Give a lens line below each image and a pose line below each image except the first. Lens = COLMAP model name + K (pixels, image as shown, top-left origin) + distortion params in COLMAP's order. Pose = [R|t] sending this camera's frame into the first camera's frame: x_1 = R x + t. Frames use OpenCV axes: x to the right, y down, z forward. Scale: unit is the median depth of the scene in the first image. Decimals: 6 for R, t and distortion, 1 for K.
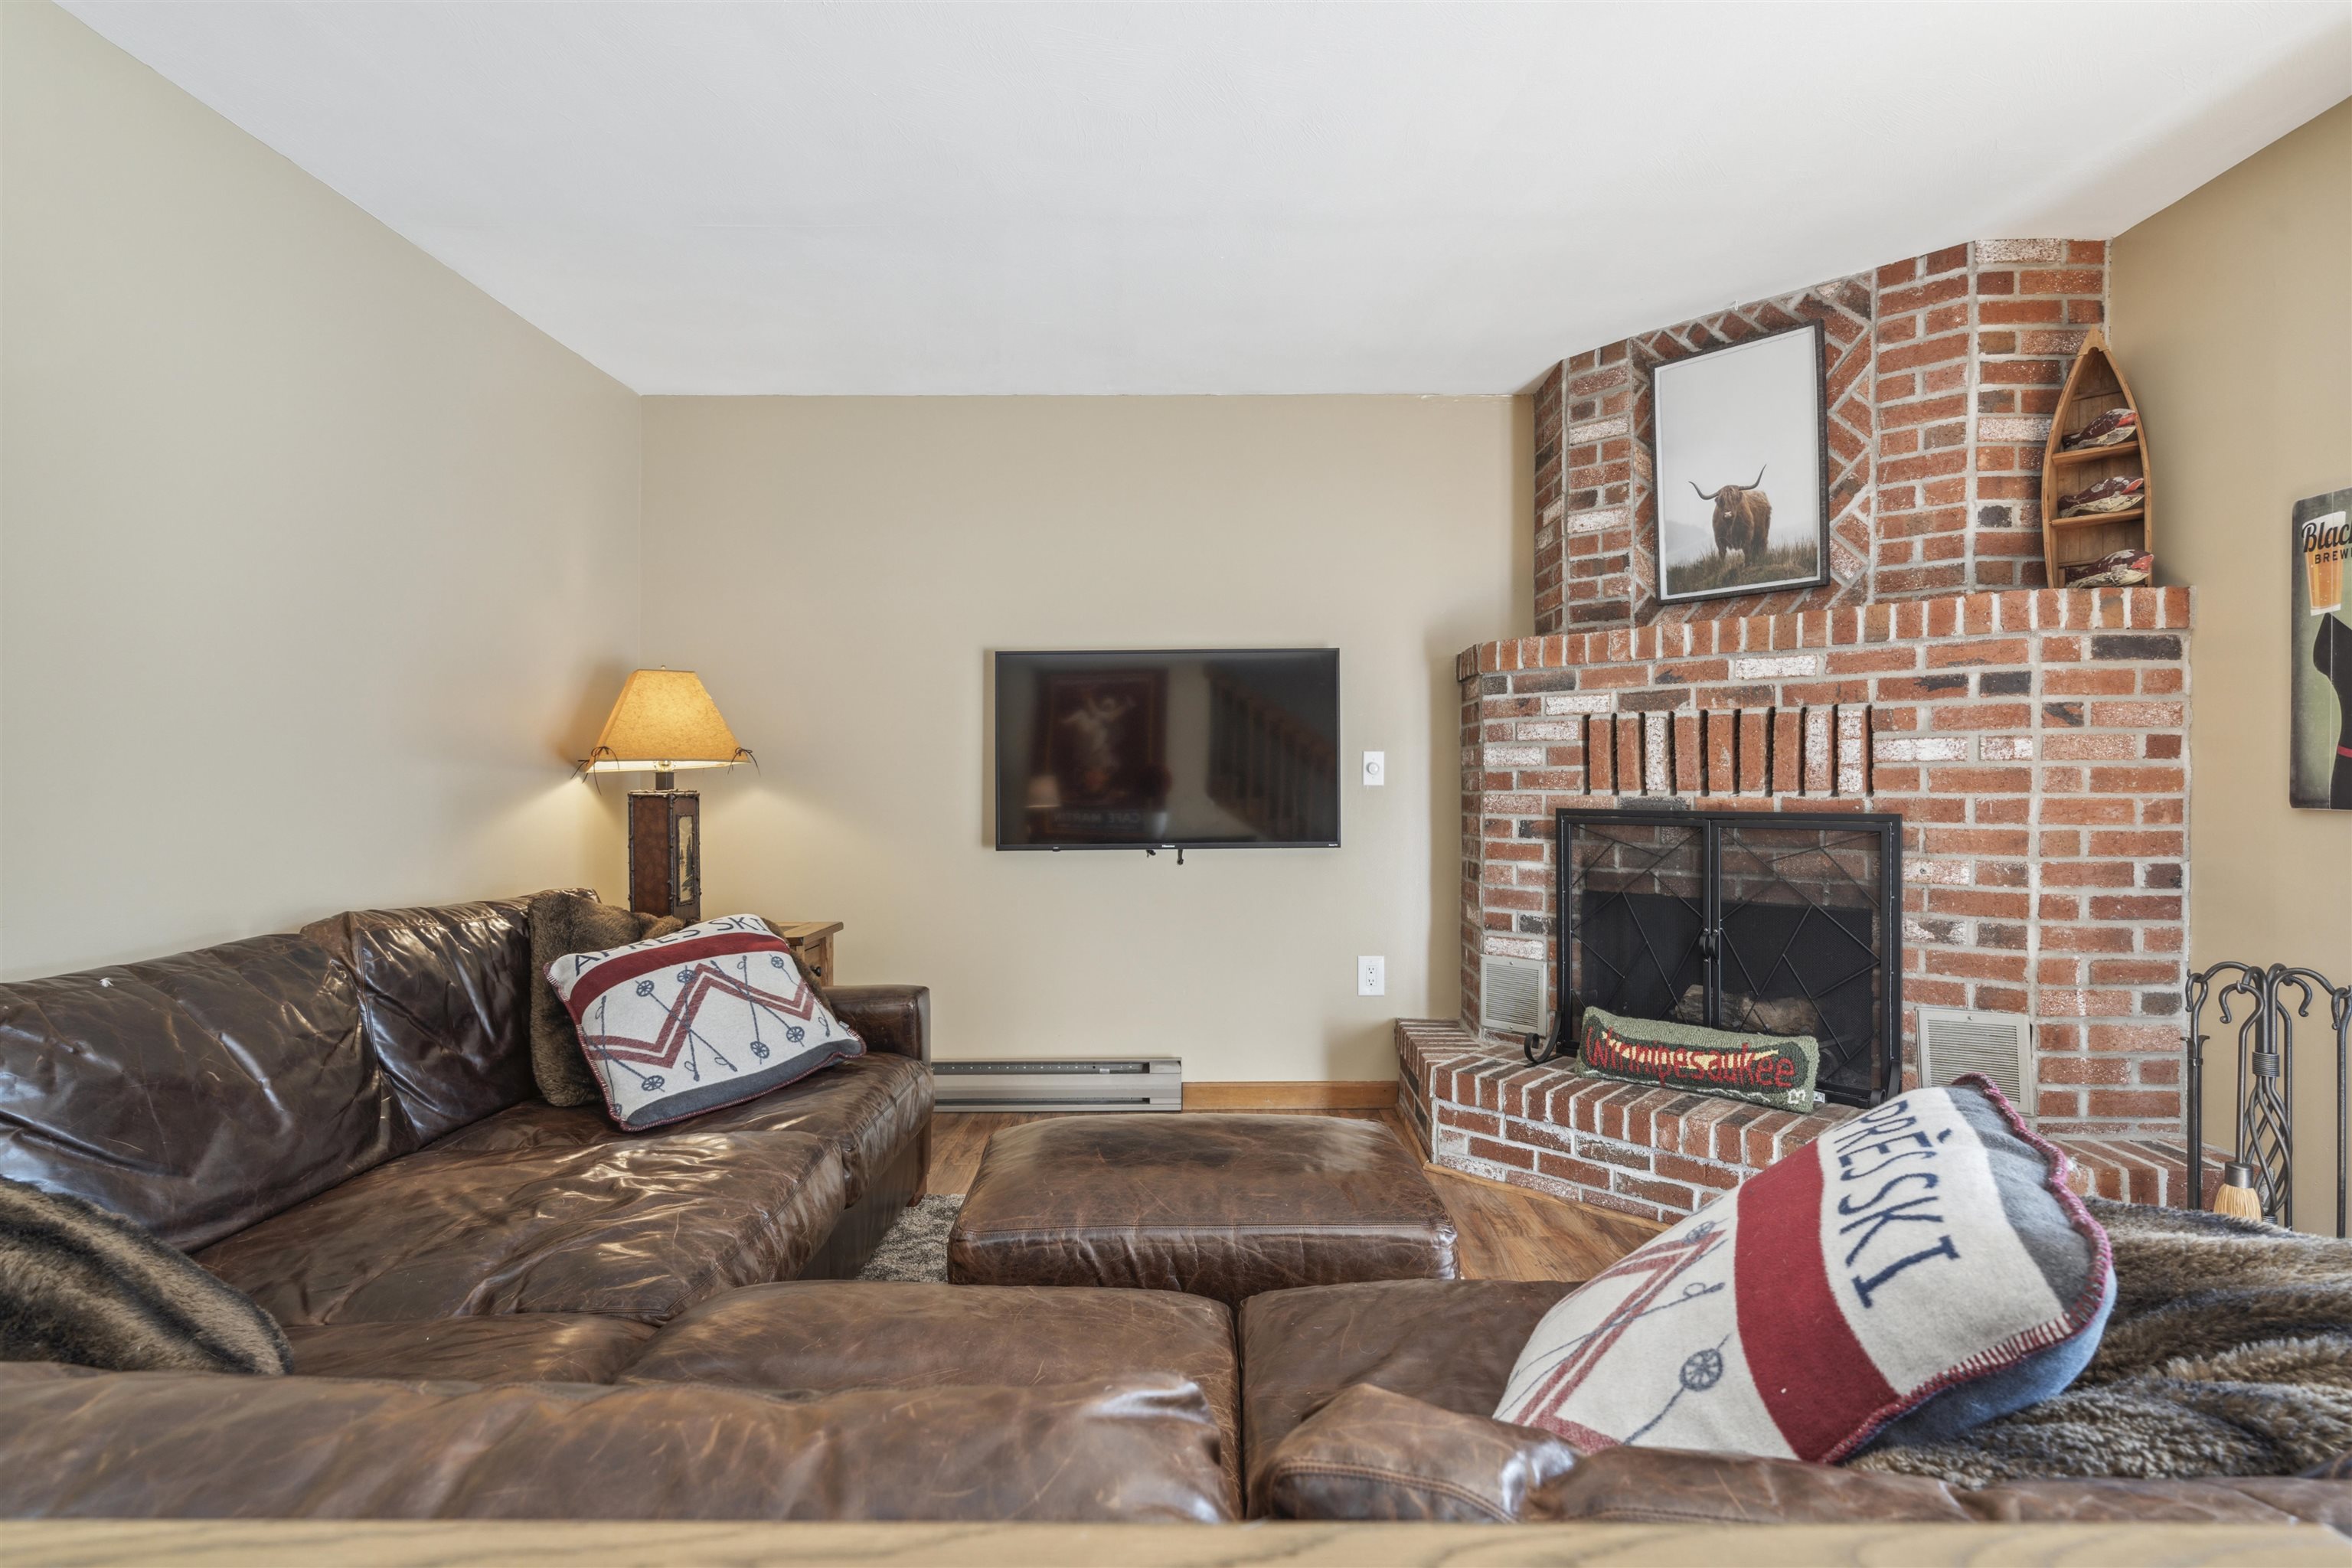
lens RADIAL K [[1202.4, 0, 1217.7], [0, 1202.4, 786.5], [0, 0, 1]] dist [-0.004649, 0.002565]
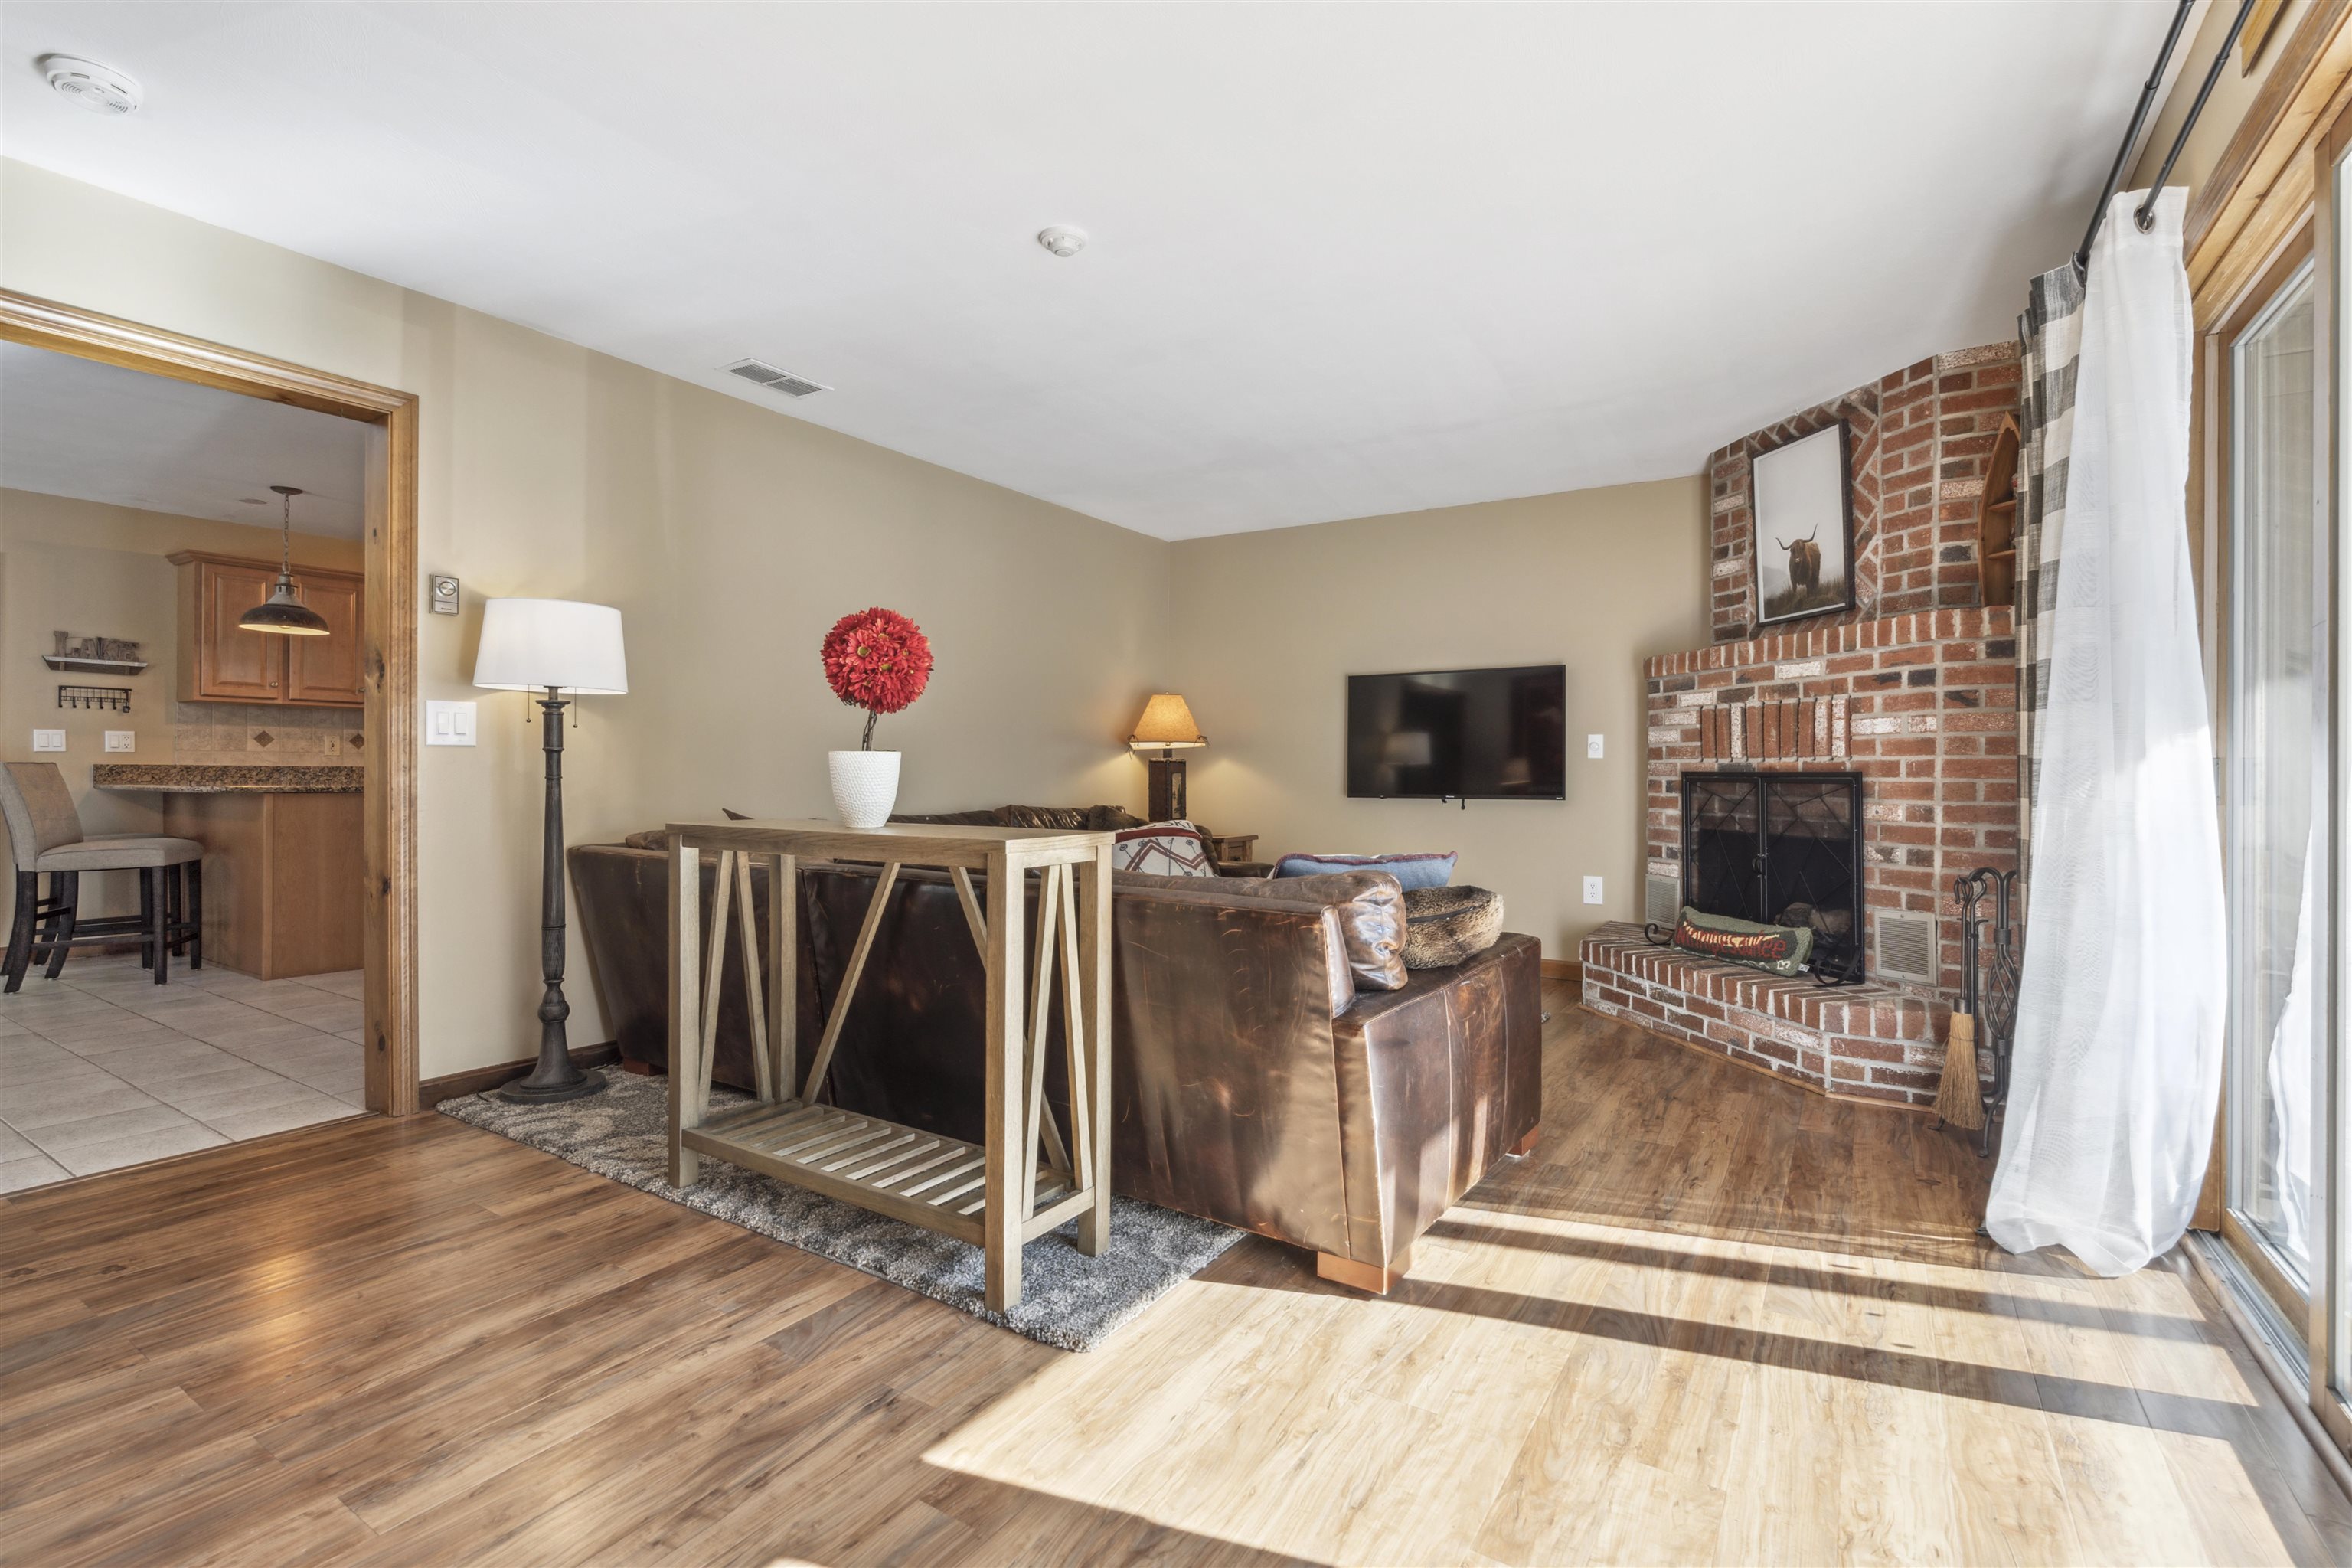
lens RADIAL K [[1075.9, 0, 1181.4], [0, 1075.9, 768.9], [0, 0, 1]] dist [-0.010770, 0.004448]
pose [[0.844894, 0.005751, -0.534903, 0.522279], [-0.010731, 0.999923, -0.006199, 0.033354], [0.534826, 0.010977, 0.844891, -0.460511]]
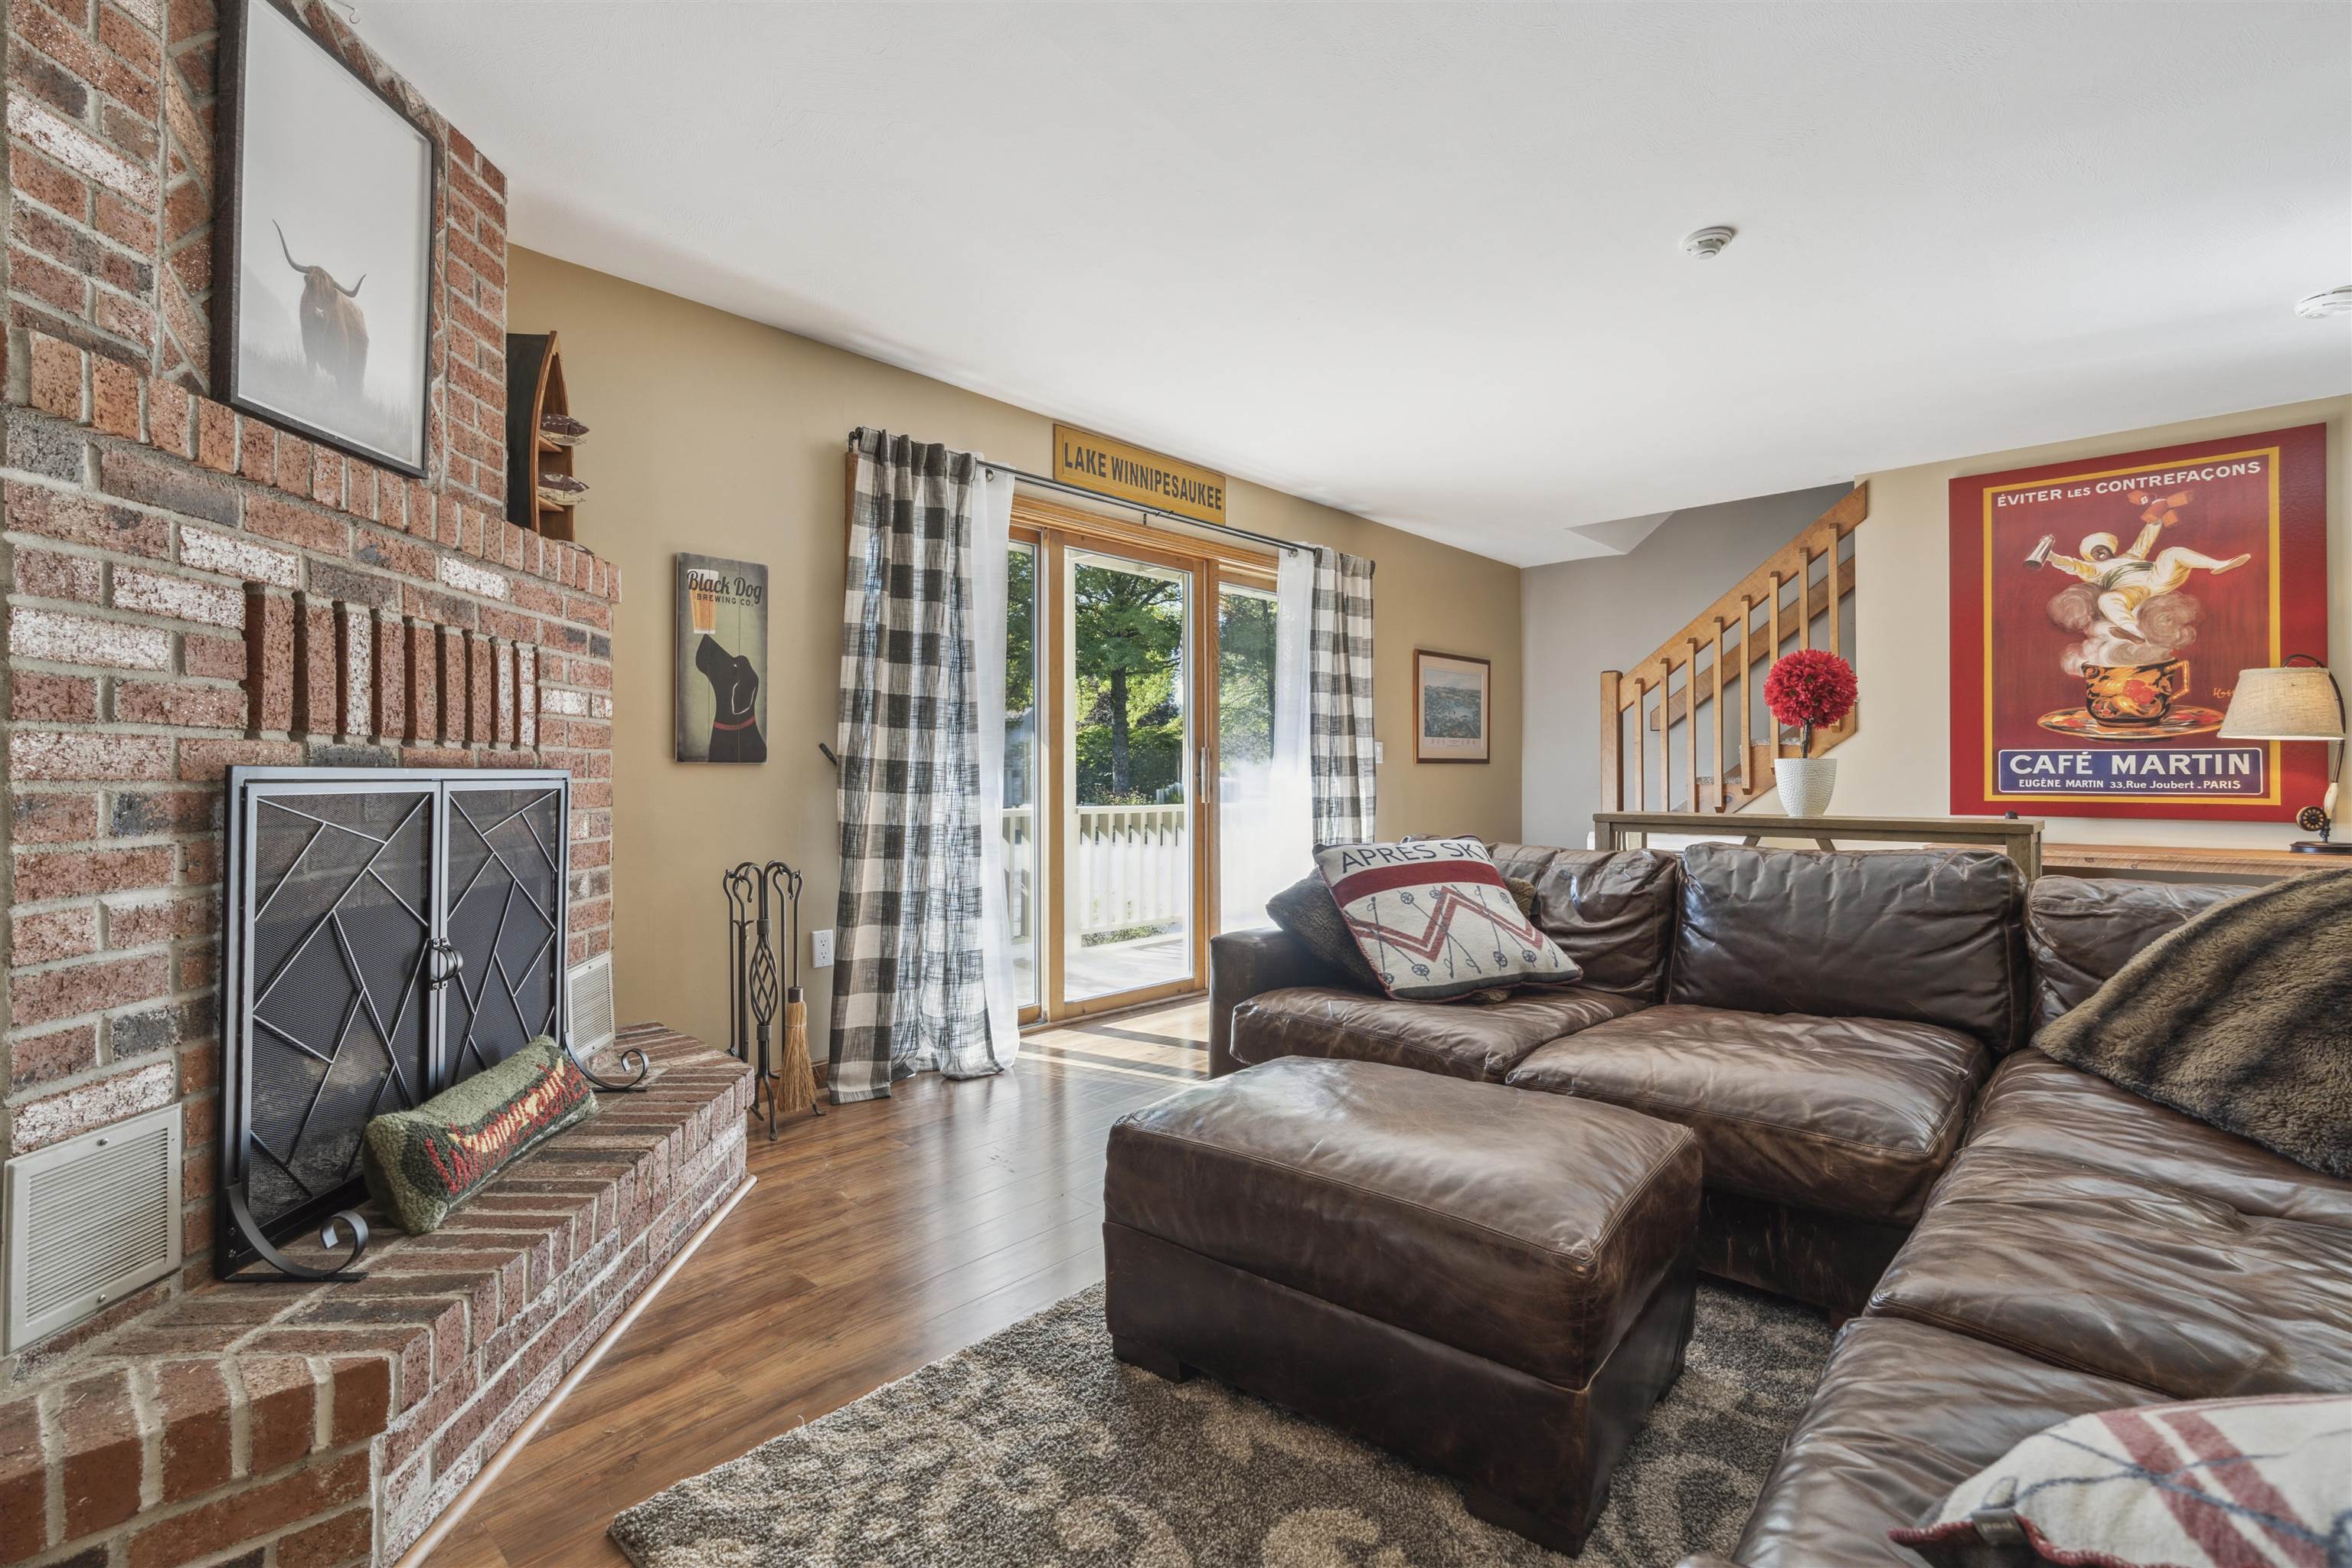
lens RADIAL K [[1075.9, 0, 1175.0], [0, 1075.9, 762.4], [0, 0, 1]] dist [-0.010770, 0.004448]
pose [[-0.732939, 0.012837, 0.680174, -0.323317], [0.007916, 0.999915, -0.010342, 0.027648], [-0.680249, -0.002196, -0.732978, 1.189752]]
